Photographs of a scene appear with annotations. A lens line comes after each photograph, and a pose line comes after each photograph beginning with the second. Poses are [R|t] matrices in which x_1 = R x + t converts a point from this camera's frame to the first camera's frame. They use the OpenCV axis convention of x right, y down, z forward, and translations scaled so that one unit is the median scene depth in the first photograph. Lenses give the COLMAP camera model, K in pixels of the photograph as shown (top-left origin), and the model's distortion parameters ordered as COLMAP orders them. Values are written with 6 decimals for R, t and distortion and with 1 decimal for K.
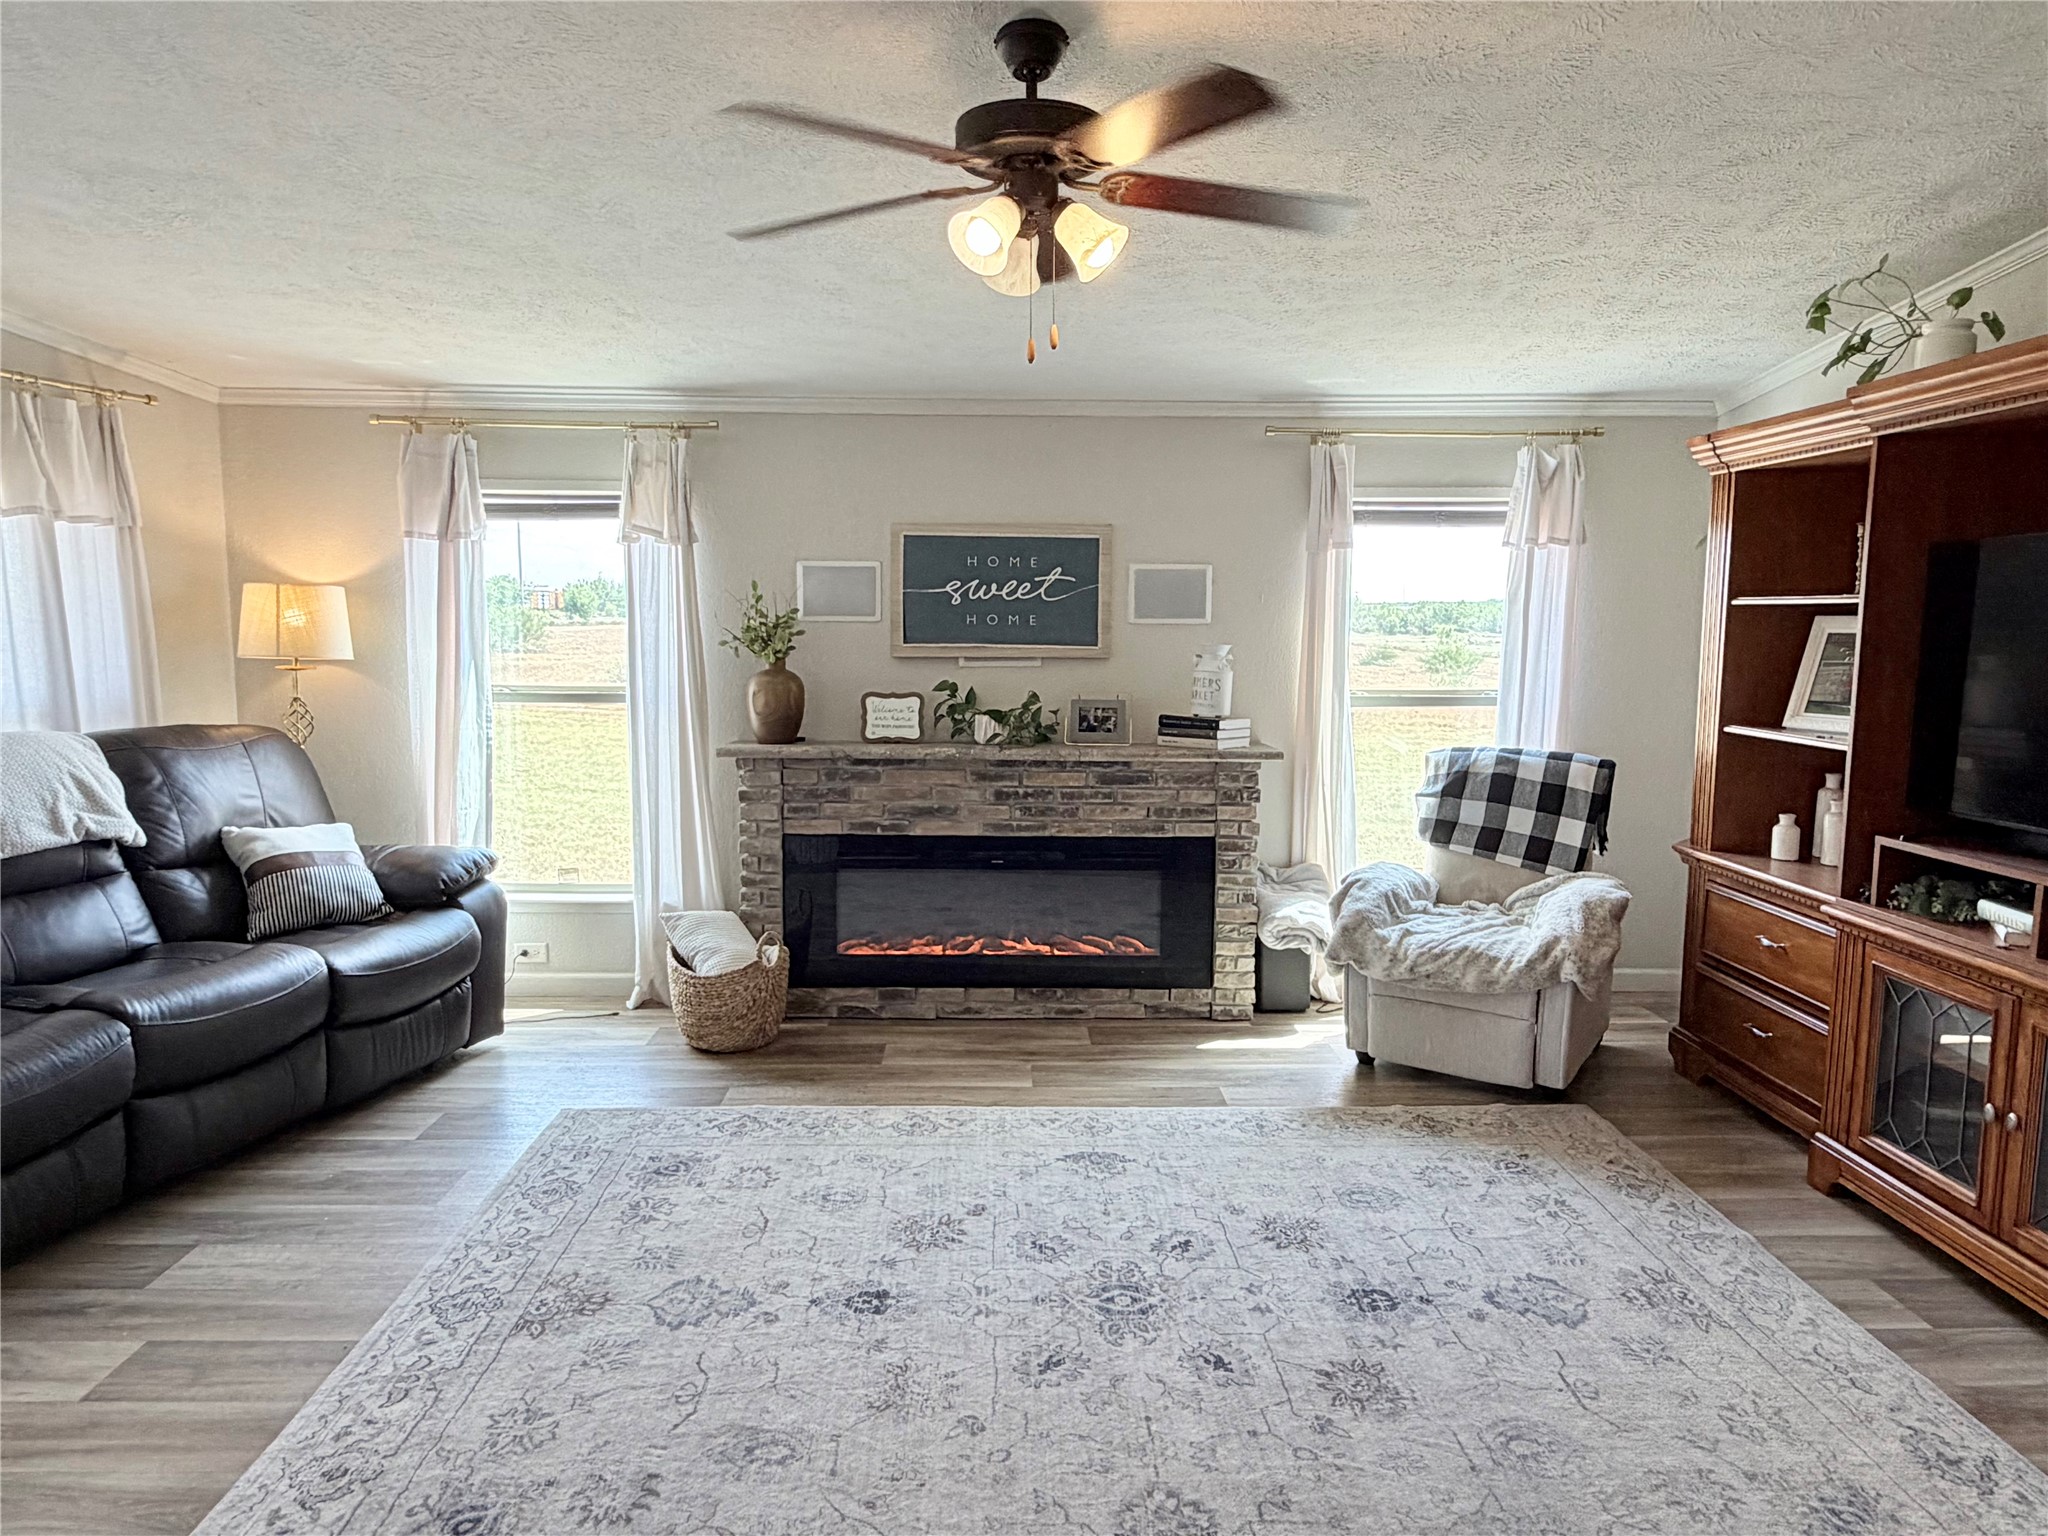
lens RADIAL K [[1327.1, 0, 1031.2], [0, 1327.1, 769.4], [0, 0, 1]] dist [-0.003291, -0.002102]
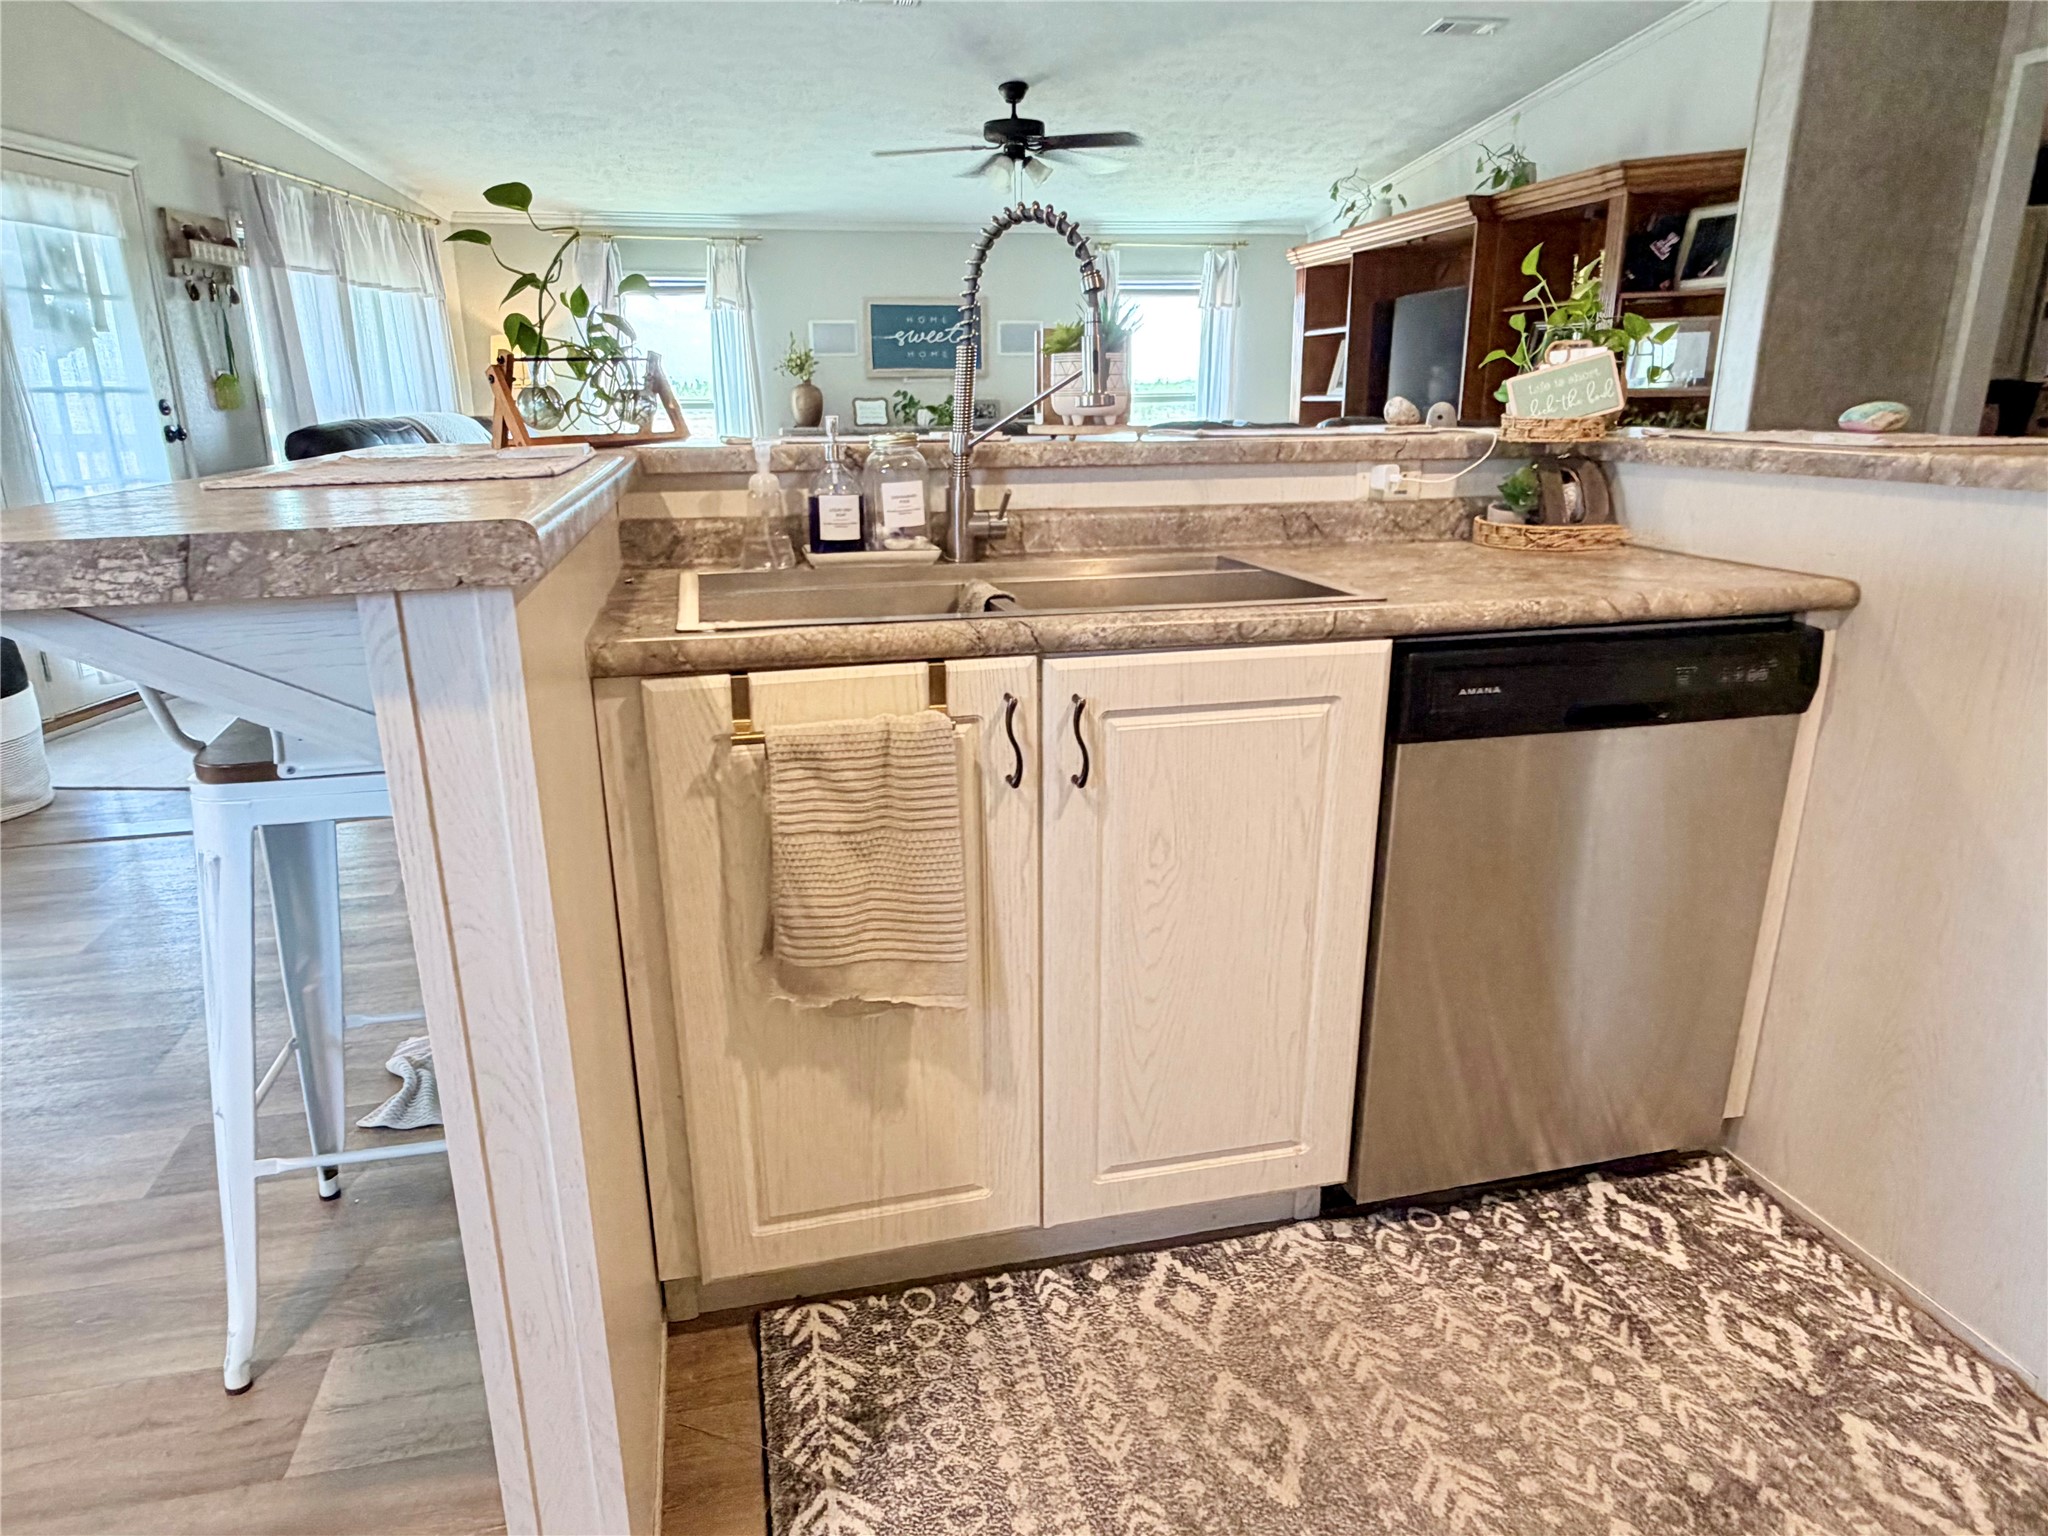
lens RADIAL K [[1253.1, 0, 1017.0], [0, 1253.1, 763.0], [0, 0, 1]] dist [0.003545, 0.000367]
pose [[0.979862, -0.074314, 0.185332, -0.265735], [0.042519, 0.984531, 0.169972, 0.149872], [-0.195096, -0.158669, 0.967865, -0.752171]]
